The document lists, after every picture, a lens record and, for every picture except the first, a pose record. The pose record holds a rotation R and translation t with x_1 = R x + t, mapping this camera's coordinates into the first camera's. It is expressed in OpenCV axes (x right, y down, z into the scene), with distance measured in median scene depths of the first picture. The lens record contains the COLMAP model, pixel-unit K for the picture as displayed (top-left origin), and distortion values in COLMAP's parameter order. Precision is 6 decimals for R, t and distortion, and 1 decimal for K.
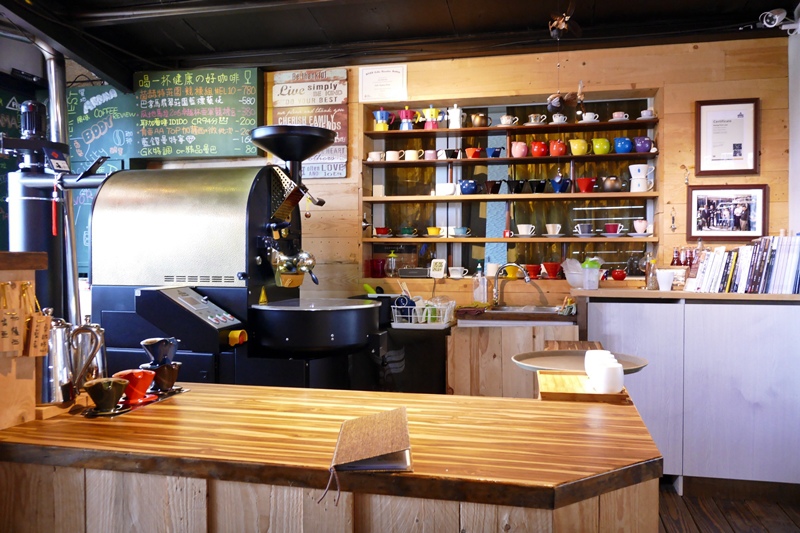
lens RADIAL K [[1055.5, 0, 400.1], [0, 1055.5, 266.7], [0, 0, 1]] dist [0.024841, 0.000000]
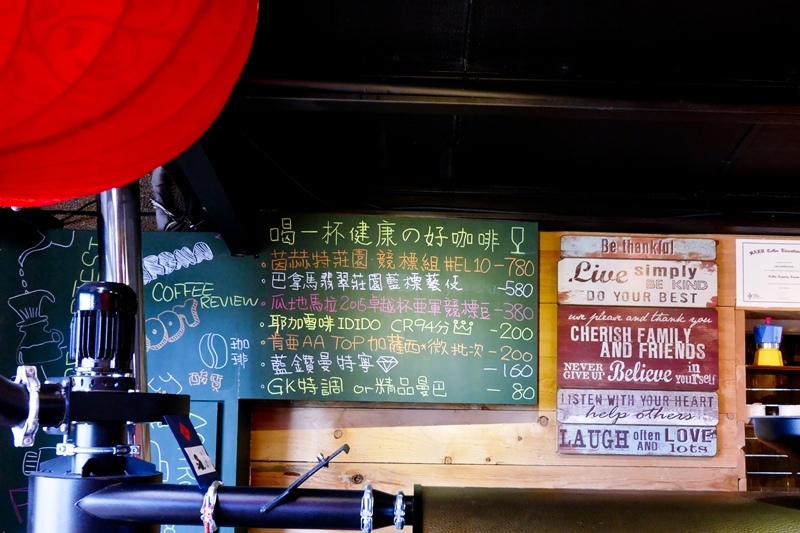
lens RADIAL K [[1055.5, 0, 399.5], [0, 1055.5, 265.6], [0, 0, 1]] dist [0.024841, 0.000000]
pose [[0.930934, 0.053416, 0.361259, -0.362236], [-0.022604, 0.995776, -0.088987, -0.122236], [-0.364487, 0.074675, 0.928210, 0.565620]]
